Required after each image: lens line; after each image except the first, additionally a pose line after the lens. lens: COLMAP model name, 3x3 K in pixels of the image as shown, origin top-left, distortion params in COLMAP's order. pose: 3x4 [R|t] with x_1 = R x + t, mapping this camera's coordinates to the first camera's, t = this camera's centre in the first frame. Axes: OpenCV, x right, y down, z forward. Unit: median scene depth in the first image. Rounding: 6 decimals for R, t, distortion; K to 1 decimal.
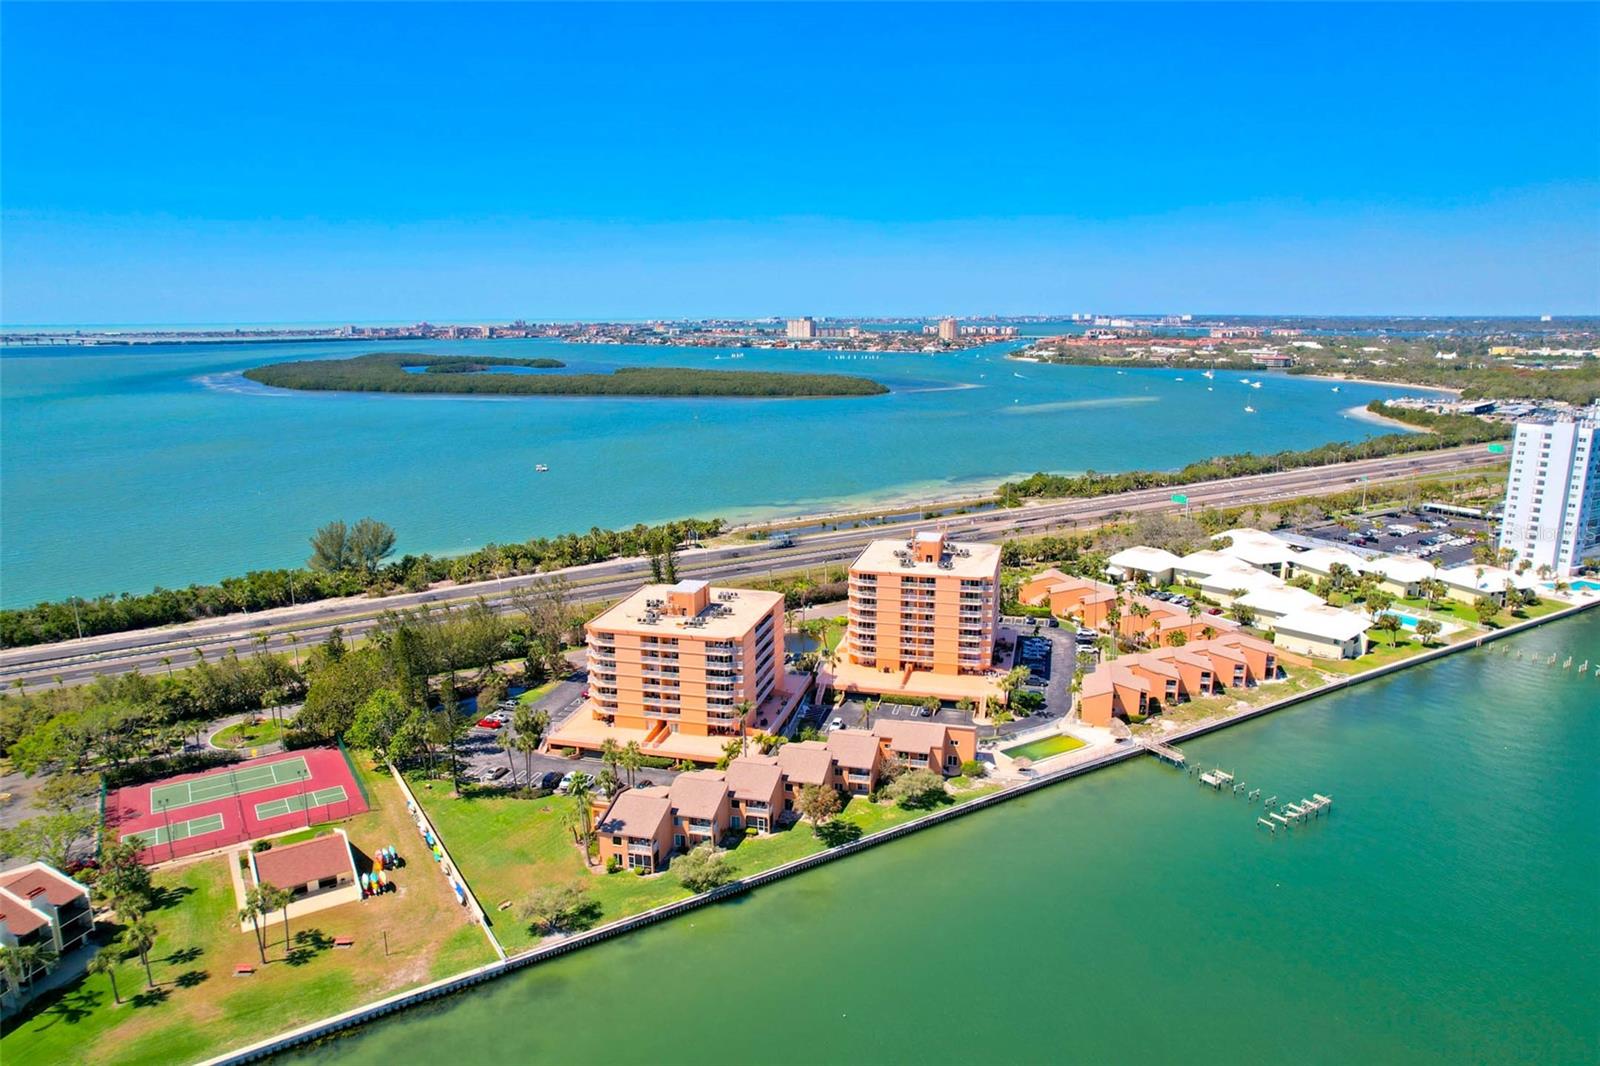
lens RADIAL K [[1015.3, 0, 795.8], [0, 1015.3, 527.5], [0, 0, 1]] dist [-0.072406, 0.057128]
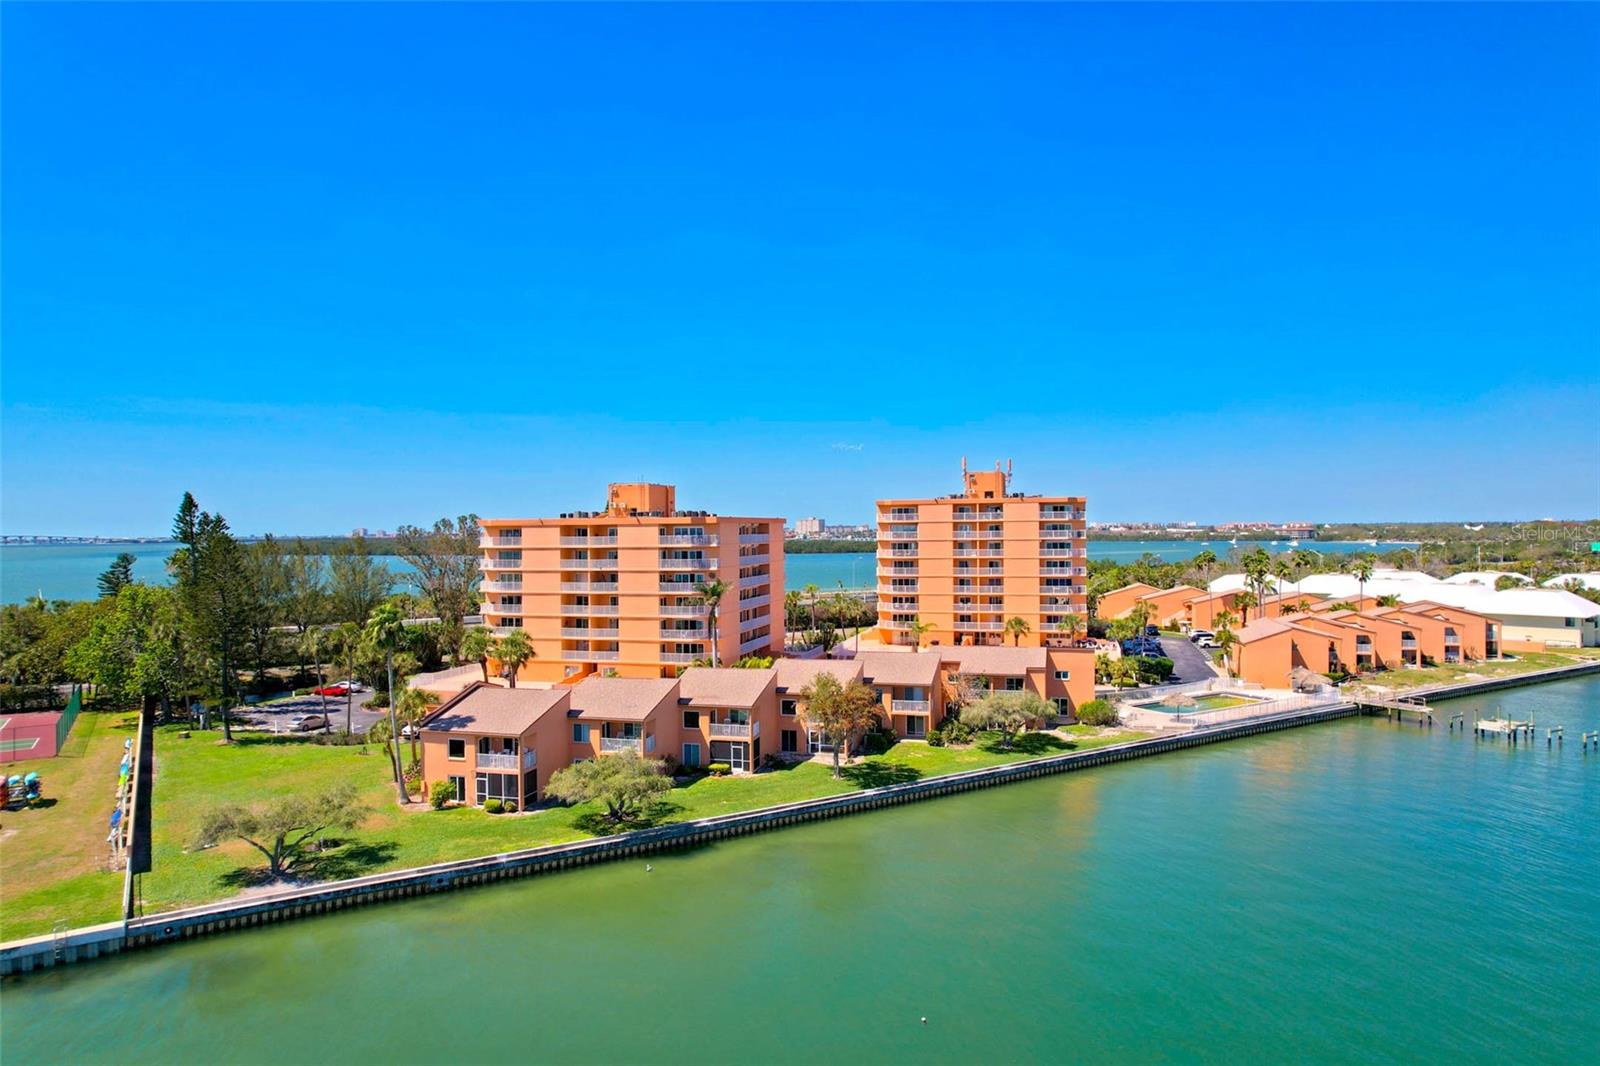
lens RADIAL K [[1019.3, 0, 797.4], [0, 1019.3, 528.2], [0, 0, 1]] dist [-0.075360, 0.066360]
pose [[0.999960, -0.005008, -0.007456, 0.002101], [0.003382, 0.978955, -0.204050, 0.207915], [0.008321, 0.204017, 0.978932, 0.317242]]
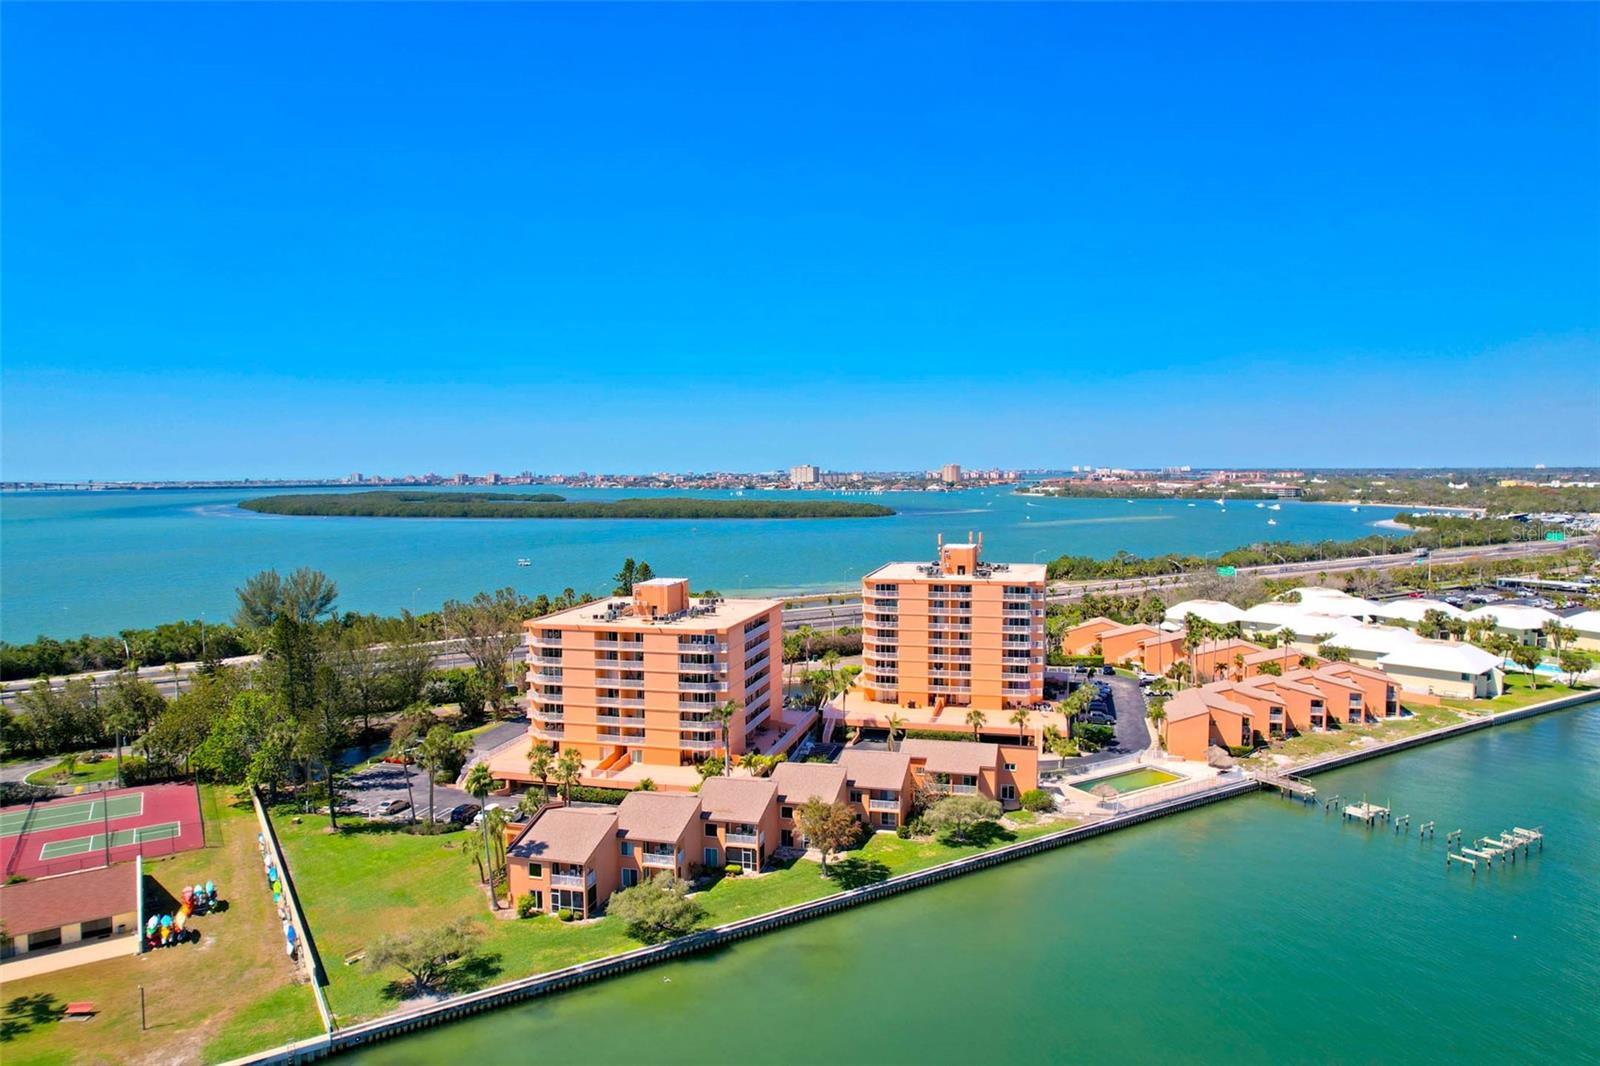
lens RADIAL K [[1019.3, 0, 797.4], [0, 1019.3, 528.2], [0, 0, 1]] dist [-0.075360, 0.066360]
pose [[0.999995, -0.002212, -0.002165, 0.001889], [0.001865, 0.988879, -0.148708, 0.124417], [0.002470, 0.148703, 0.988879, 0.195411]]
